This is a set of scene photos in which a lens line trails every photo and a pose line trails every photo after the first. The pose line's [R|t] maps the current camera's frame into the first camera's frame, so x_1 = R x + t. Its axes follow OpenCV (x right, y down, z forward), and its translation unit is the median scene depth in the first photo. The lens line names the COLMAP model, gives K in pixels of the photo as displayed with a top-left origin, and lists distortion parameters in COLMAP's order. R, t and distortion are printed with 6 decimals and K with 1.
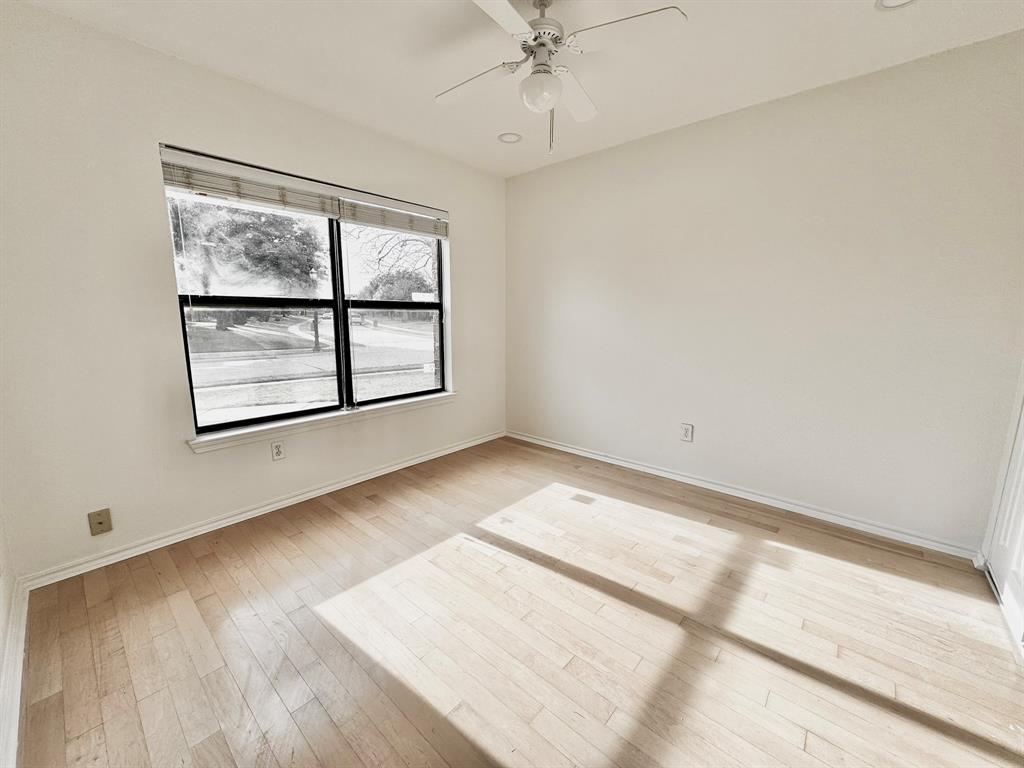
lens RADIAL K [[408.7, 0, 509.1], [0, 408.7, 383.5], [0, 0, 1]] dist [-0.000949, 0.000116]
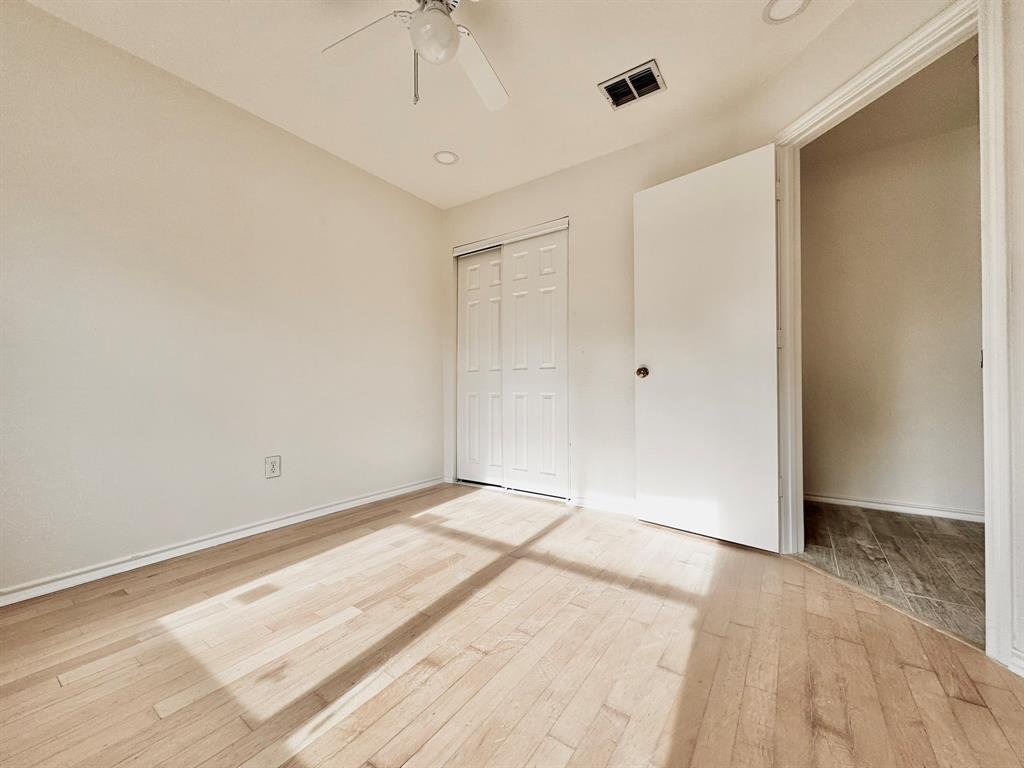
lens RADIAL K [[408.7, 0, 509.1], [0, 408.7, 383.5], [0, 0, 1]] dist [-0.000949, 0.000116]
pose [[-0.117919, 0.001693, 0.993022, -0.518286], [0.170314, 0.985215, 0.018544, 0.020262], [-0.978309, 0.171312, -0.116464, 0.676962]]
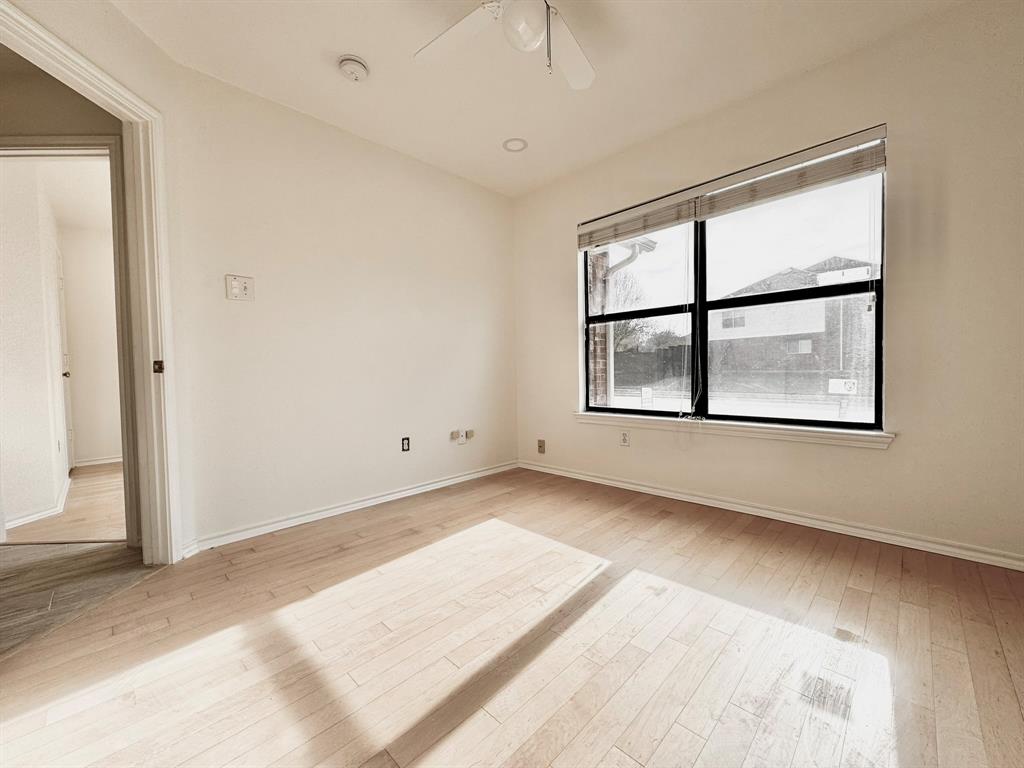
lens RADIAL K [[408.7, 0, 509.1], [0, 408.7, 383.5], [0, 0, 1]] dist [-0.000949, 0.000116]
pose [[-0.059498, 0.032312, -0.997705, 0.624388], [-0.143712, 0.988787, 0.040593, 0.008127], [0.987829, 0.145797, -0.054187, 0.708487]]
